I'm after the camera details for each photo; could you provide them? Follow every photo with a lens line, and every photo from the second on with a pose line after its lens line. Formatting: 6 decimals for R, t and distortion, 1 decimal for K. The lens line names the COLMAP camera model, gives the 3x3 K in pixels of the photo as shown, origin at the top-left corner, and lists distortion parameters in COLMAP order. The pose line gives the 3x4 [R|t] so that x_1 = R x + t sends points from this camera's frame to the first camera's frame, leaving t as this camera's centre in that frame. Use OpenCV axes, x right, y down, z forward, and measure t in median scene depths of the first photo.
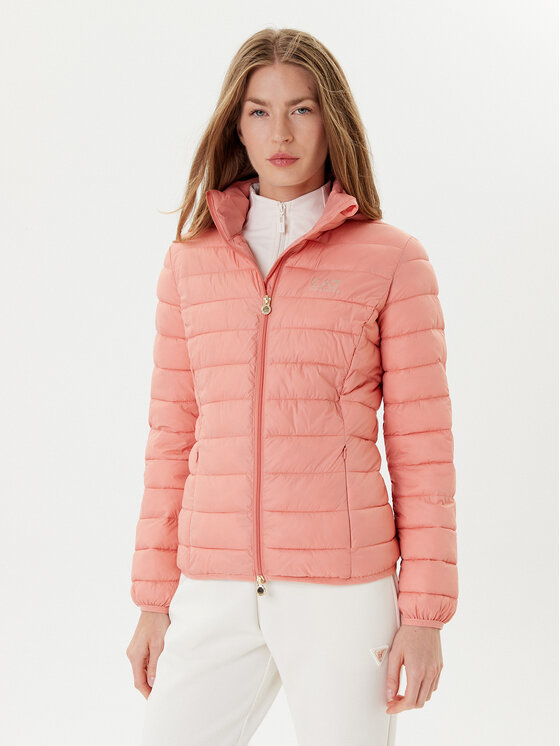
lens RADIAL K [[1190.5, 0, 280.1], [0, 1190.5, 372.9], [0, 0, 1]] dist [-0.113449, 0.000000]
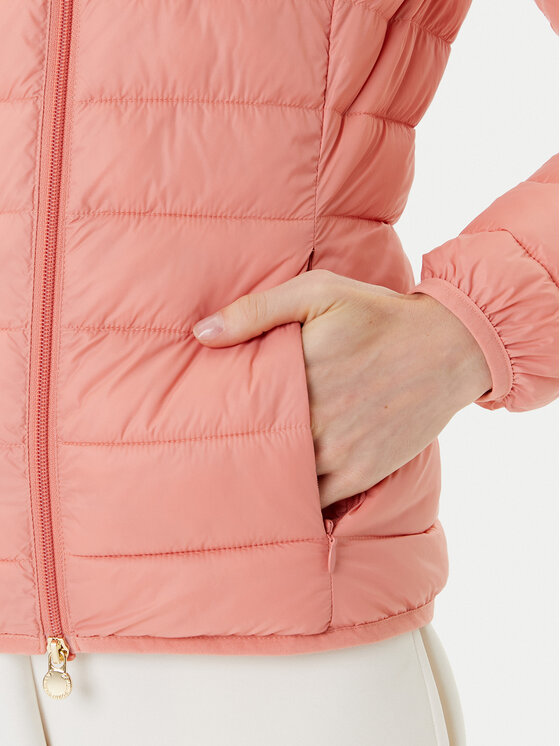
lens RADIAL K [[1190.5, 0, 279.1], [0, 1190.5, 372.4], [0, 0, 1]] dist [-0.113449, 0.000000]
pose [[0.942681, 0.010488, 0.333530, -0.067837], [0.006478, 0.998742, -0.049717, 0.114334], [-0.333632, 0.049028, 0.941428, 0.671391]]
